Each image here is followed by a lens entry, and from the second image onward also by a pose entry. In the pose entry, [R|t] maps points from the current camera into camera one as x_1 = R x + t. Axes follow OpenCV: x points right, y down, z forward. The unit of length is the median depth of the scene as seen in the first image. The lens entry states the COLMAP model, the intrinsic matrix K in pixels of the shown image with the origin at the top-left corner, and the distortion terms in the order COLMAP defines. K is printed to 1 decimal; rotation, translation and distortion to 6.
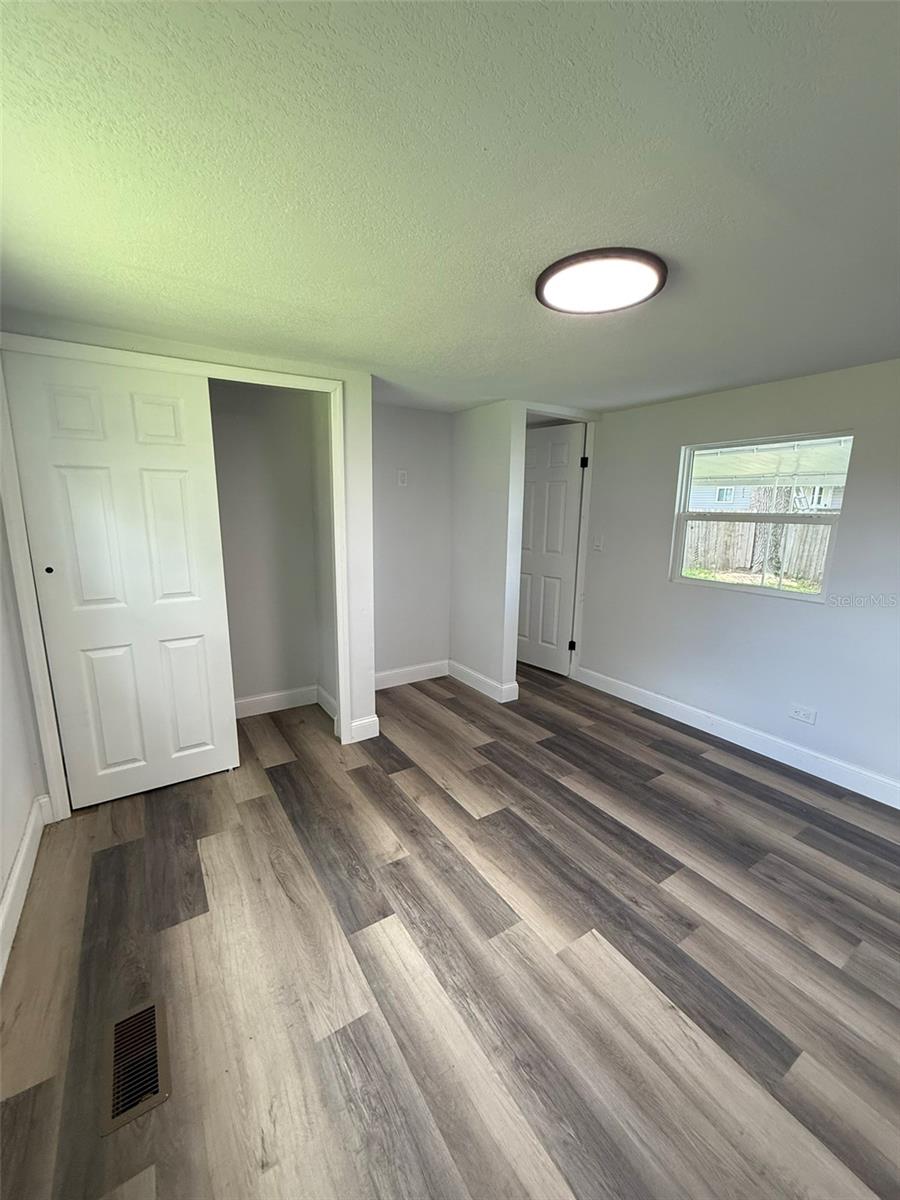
lens RADIAL K [[481.2, 0, 446.3], [0, 481.2, 595.7], [0, 0, 1]] dist [0.000186, -0.000043]
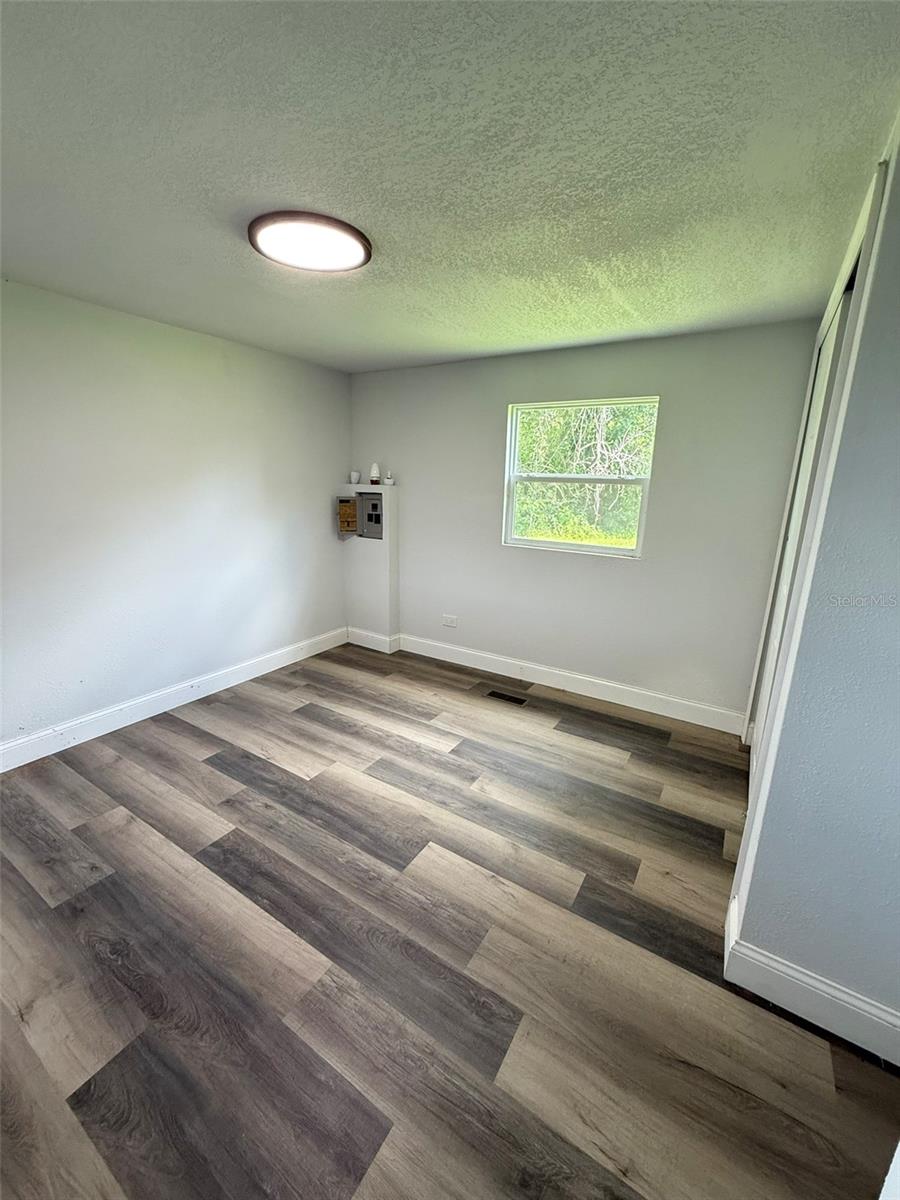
lens RADIAL K [[481.2, 0, 446.3], [0, 481.2, 595.7], [0, 0, 1]] dist [0.000186, -0.000043]
pose [[-0.906660, 0.062366, -0.417226, 0.426048], [-0.115257, 0.914765, 0.387197, -0.300059], [0.405811, 0.399144, -0.822193, 1.804996]]
